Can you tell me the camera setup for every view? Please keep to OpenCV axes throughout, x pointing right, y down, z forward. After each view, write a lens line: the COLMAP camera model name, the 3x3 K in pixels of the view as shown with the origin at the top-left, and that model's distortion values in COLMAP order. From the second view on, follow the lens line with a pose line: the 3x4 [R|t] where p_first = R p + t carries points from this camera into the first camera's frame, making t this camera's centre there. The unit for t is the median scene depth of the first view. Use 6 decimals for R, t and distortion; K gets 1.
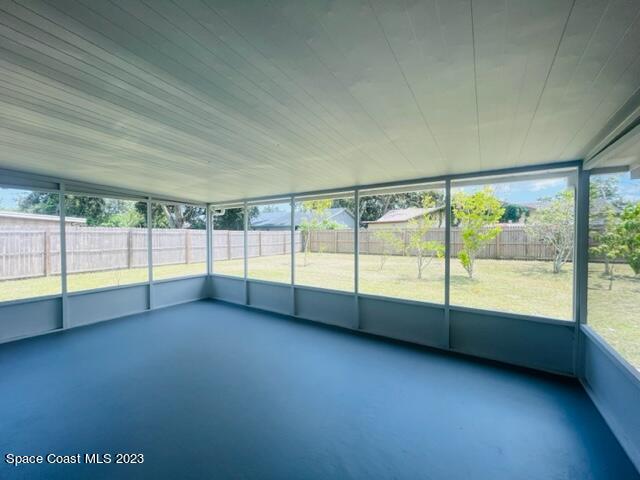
lens RADIAL K [[259.1, 0, 316.6], [0, 259.1, 238.1], [0, 0, 1]] dist [-0.001169, -0.000039]
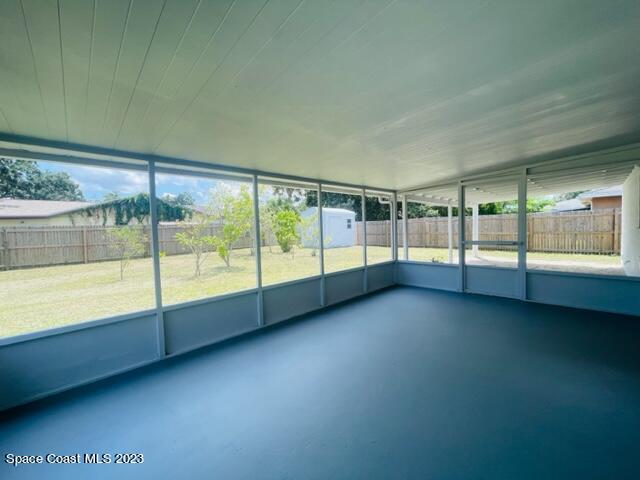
lens RADIAL K [[259.1, 0, 316.6], [0, 259.1, 238.1], [0, 0, 1]] dist [-0.001169, -0.000039]
pose [[0.250397, -0.044682, 0.967112, -0.366498], [0.048155, 0.998273, 0.033654, 0.004379], [-0.966945, 0.038144, 0.252116, 0.286182]]
